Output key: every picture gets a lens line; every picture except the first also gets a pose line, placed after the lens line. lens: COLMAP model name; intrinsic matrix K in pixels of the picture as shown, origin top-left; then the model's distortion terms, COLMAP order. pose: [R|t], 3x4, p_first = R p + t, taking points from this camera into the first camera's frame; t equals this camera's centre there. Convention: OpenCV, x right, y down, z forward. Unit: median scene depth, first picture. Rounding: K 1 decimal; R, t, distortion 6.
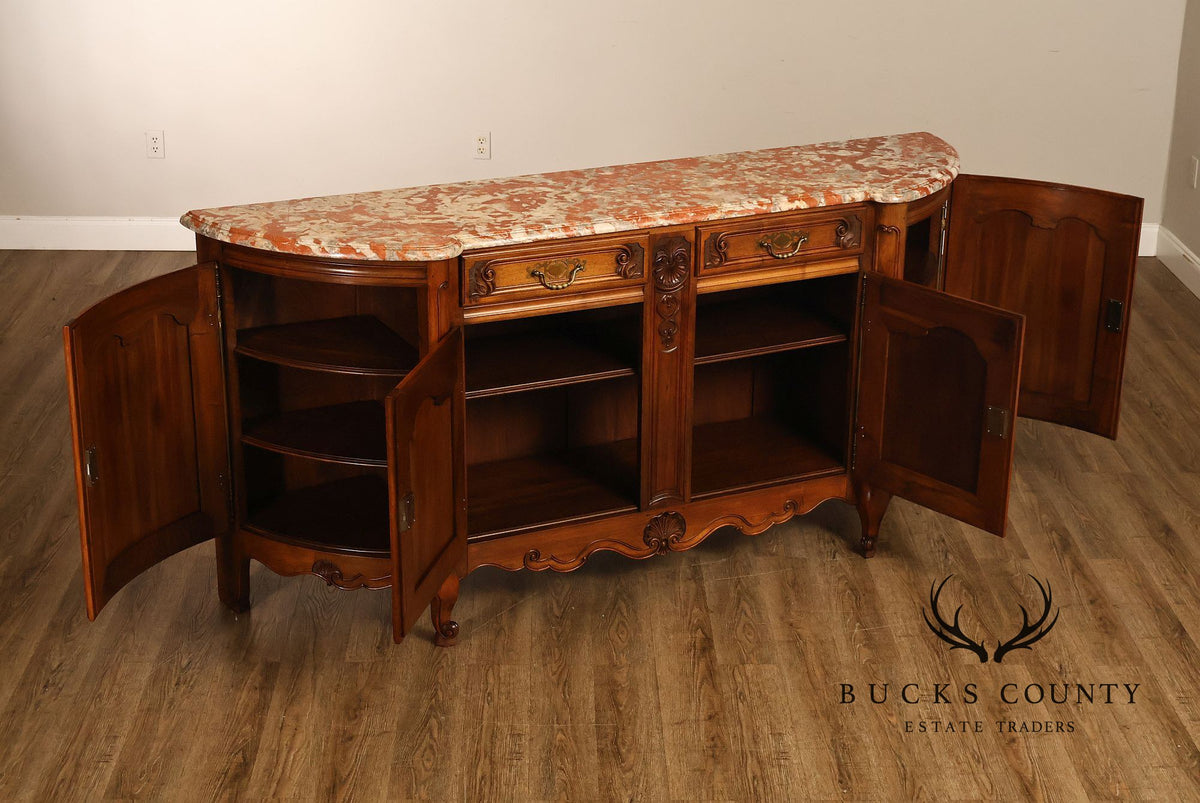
lens RADIAL K [[2025.3, 0, 609.4], [0, 2025.3, 421.8], [0, 0, 1]] dist [0.014565, 0.000000]
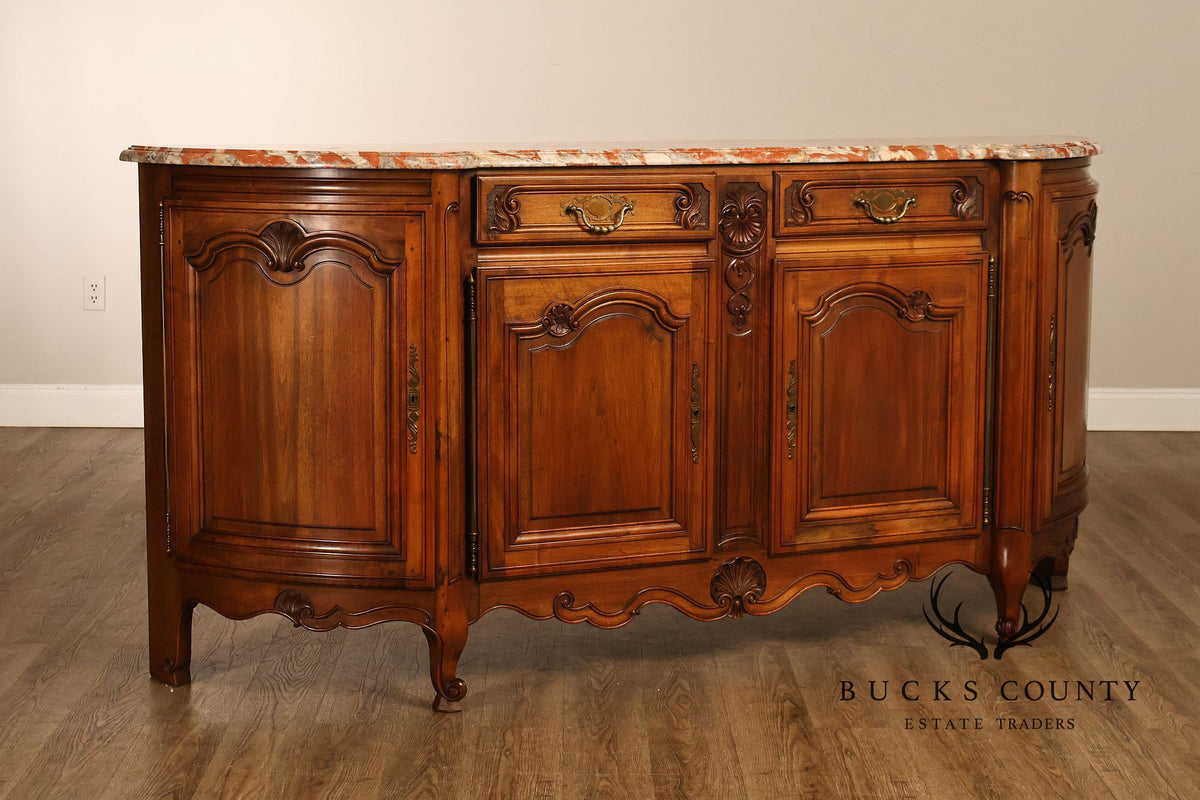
lens RADIAL K [[2462.6, 0, 590.3], [0, 2462.6, 376.3], [0, 0, 1]] dist [0.007725, 0.000000]
pose [[0.999765, -0.006520, -0.020663, -0.009107], [0.001544, 0.972668, -0.232197, 0.202039], [0.021613, 0.232111, 0.972449, 0.088068]]
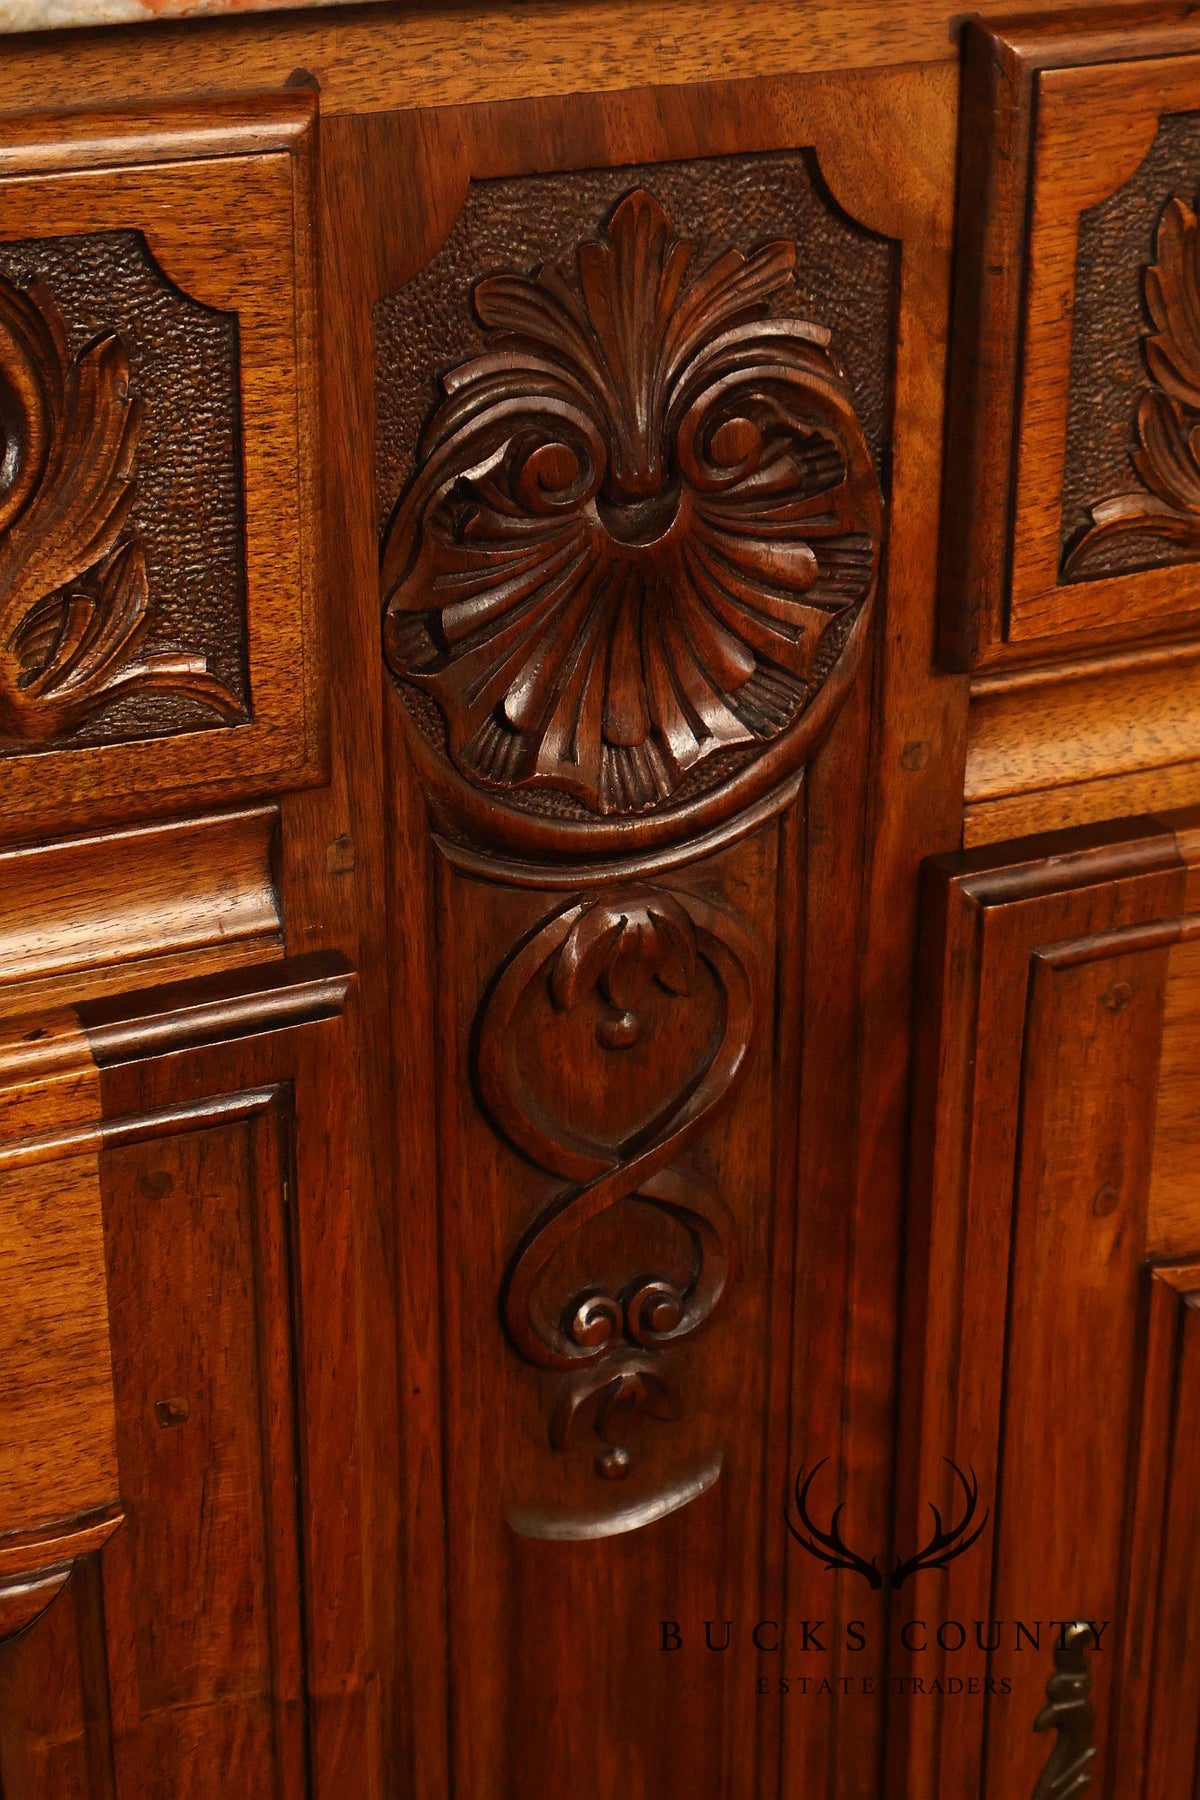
lens RADIAL K [[3694.0, 0, 610.3], [0, 3694.0, 912.2], [0, 0, 1]] dist [0.007725, 0.000000]
pose [[0.999891, -0.000641, -0.014750, 0.031291], [0.001675, 0.997531, 0.070211, -0.072904], [0.014668, -0.070228, 0.997423, 0.858555]]
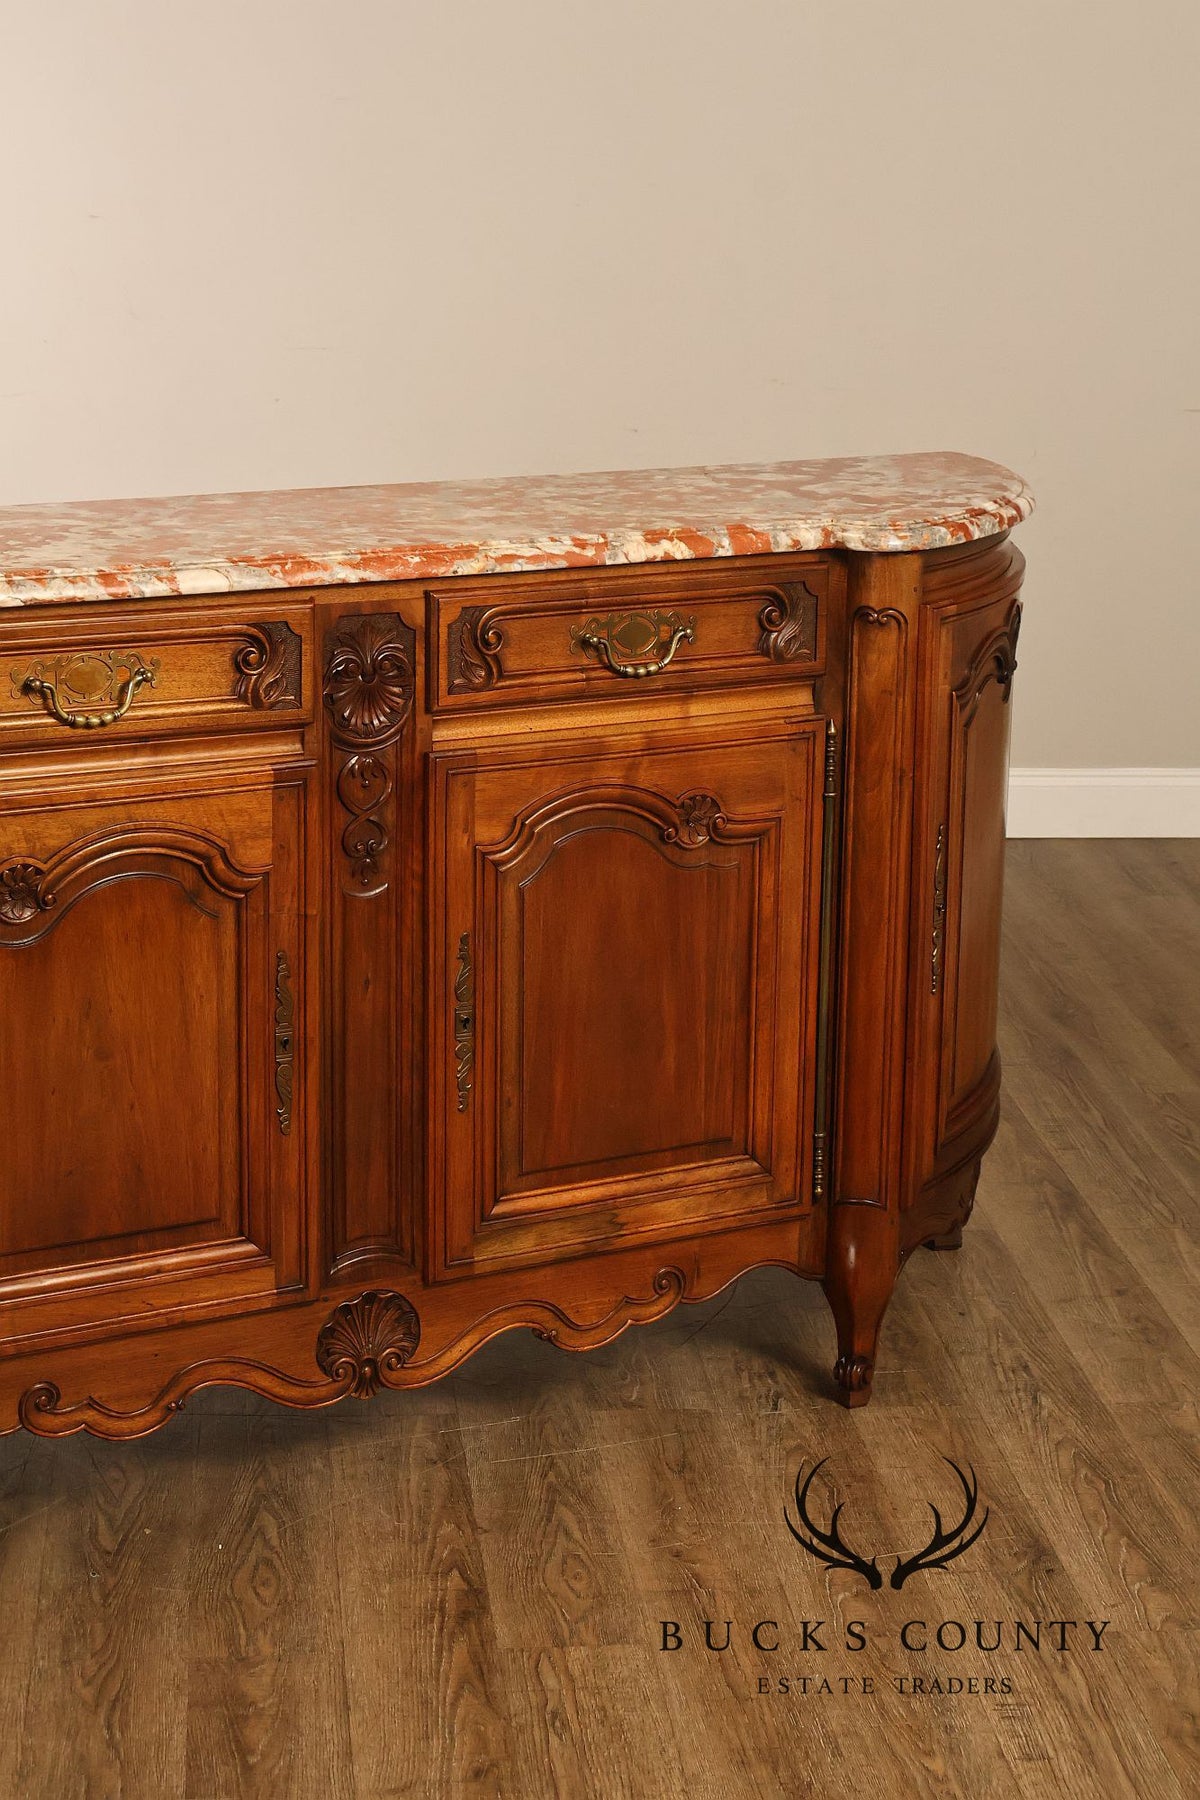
lens RADIAL K [[3694.0, 0, 634.5], [0, 3694.0, 920.2], [0, 0, 1]] dist [0.007725, 0.000000]
pose [[0.996734, -0.014465, 0.079447, 0.023763], [0.023820, 0.992717, -0.118095, 0.062434], [-0.077160, 0.119602, 0.989819, 0.247408]]
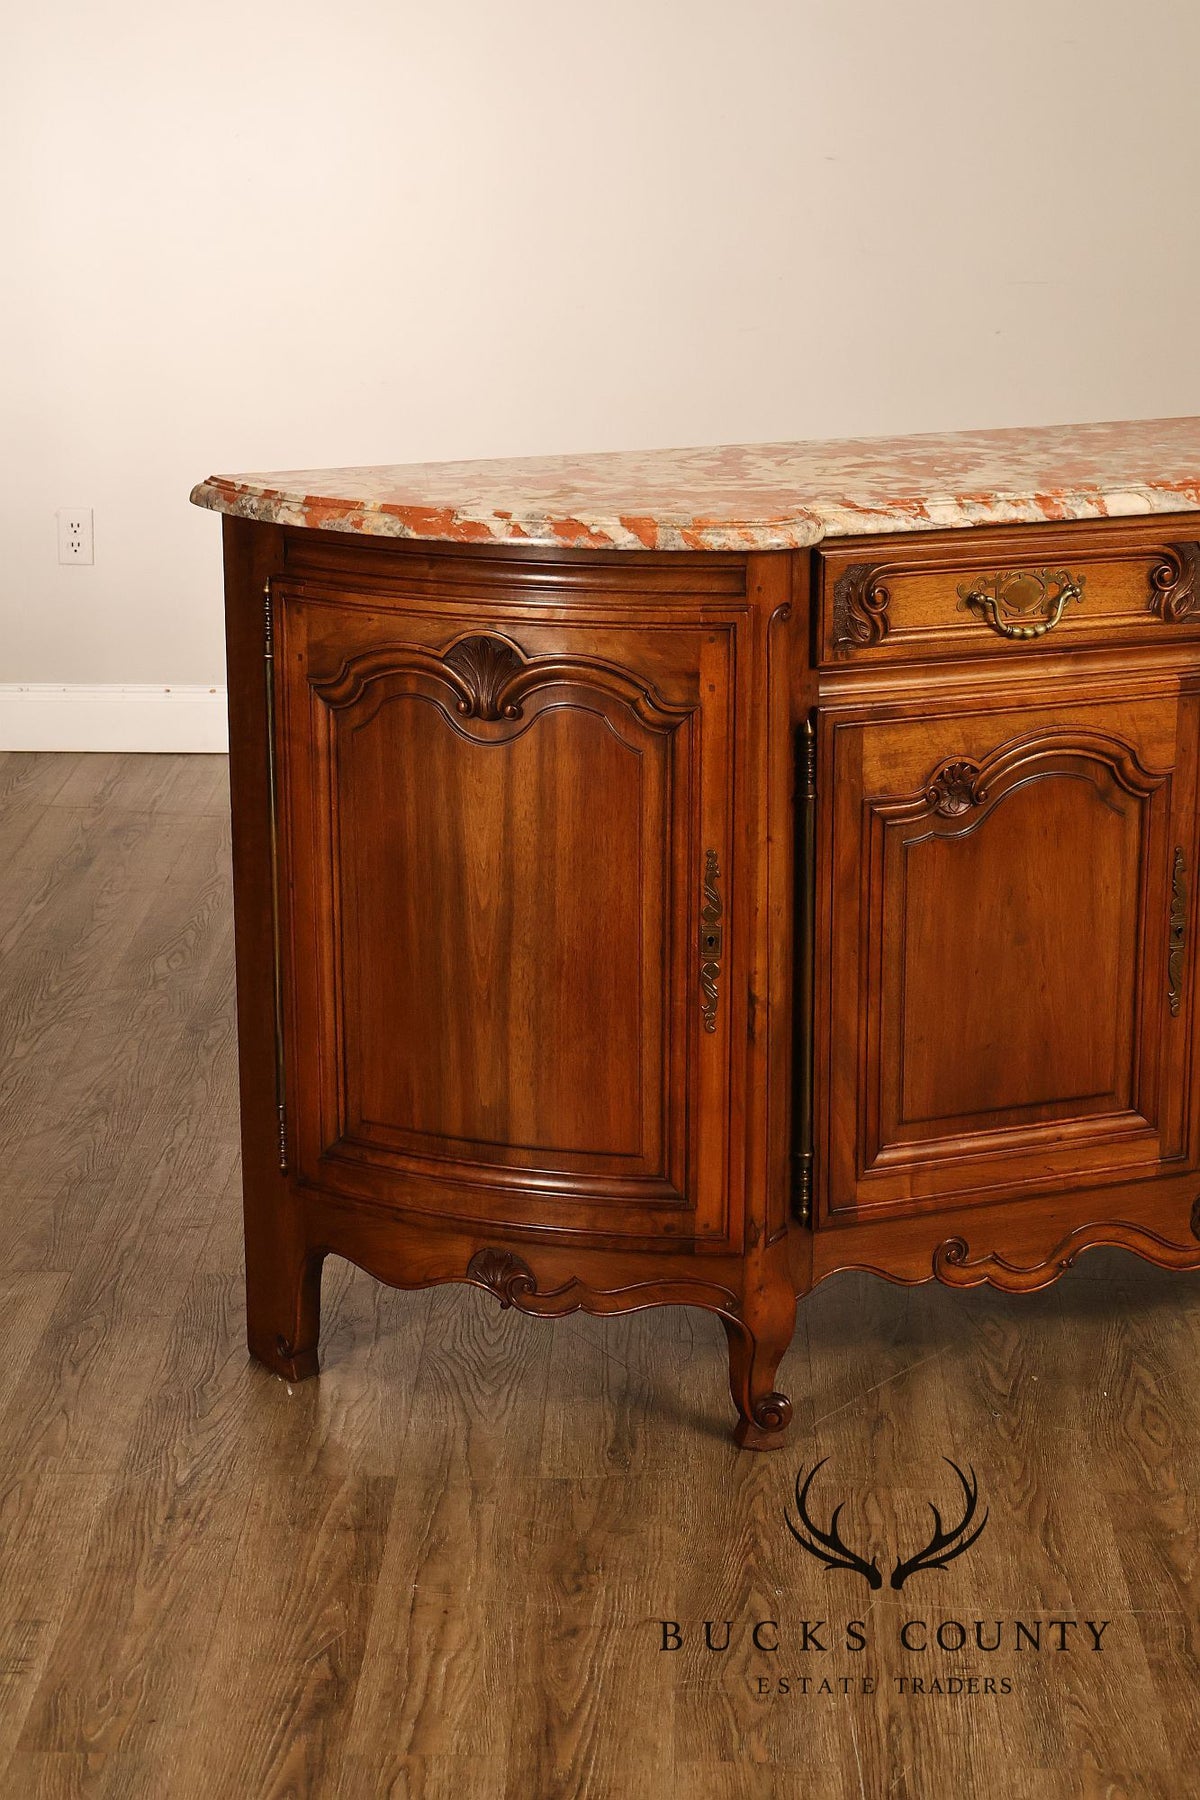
lens RADIAL K [[3694.0, 0, 606.2], [0, 3694.0, 923.9], [0, 0, 1]] dist [0.007725, 0.000000]
pose [[0.998499, 0.000106, -0.054774, -0.070882], [-0.005518, 0.995105, -0.098673, 0.076398], [0.054495, 0.098827, 0.993611, 0.182313]]
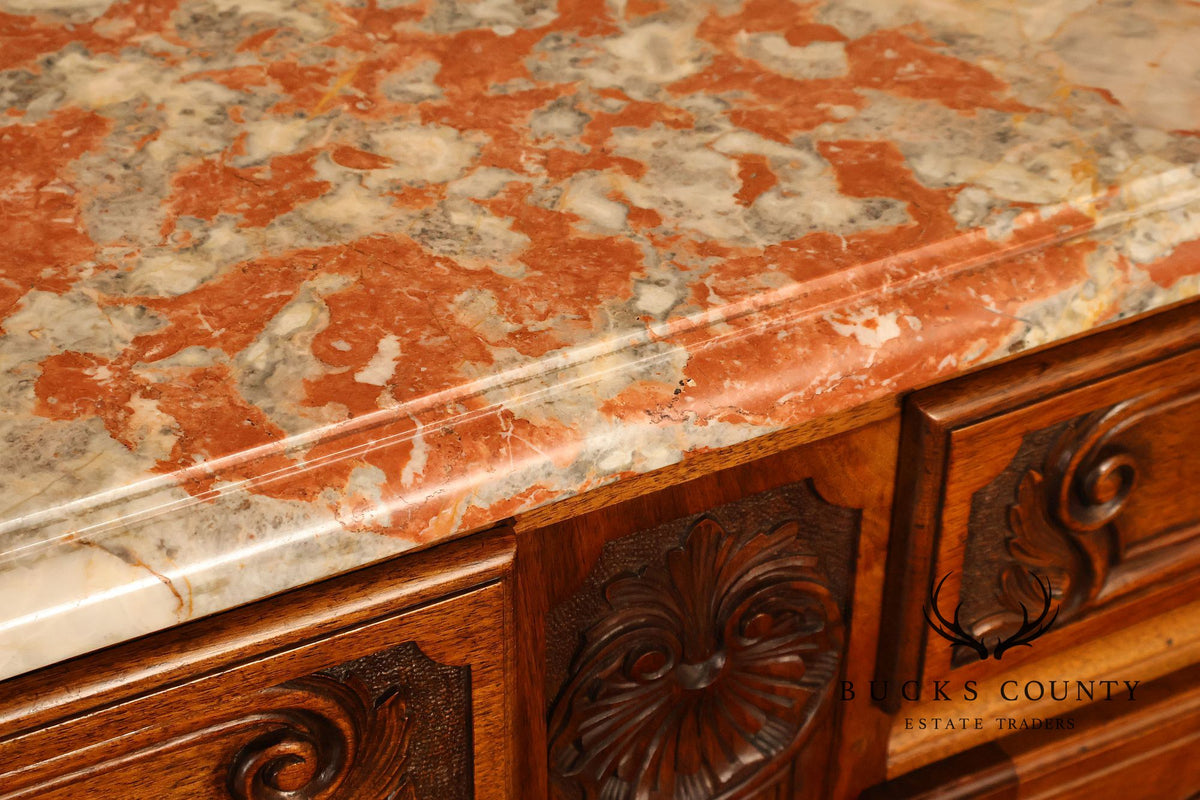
lens RADIAL K [[2462.6, 0, 591.1], [0, 2462.6, 408.1], [0, 0, 1]] dist [0.007725, 0.000000]
pose [[0.999914, -0.012470, 0.004046, 0.023194], [0.010801, 0.958535, 0.284770, -0.136990], [-0.007429, -0.284702, 0.958587, 0.857274]]
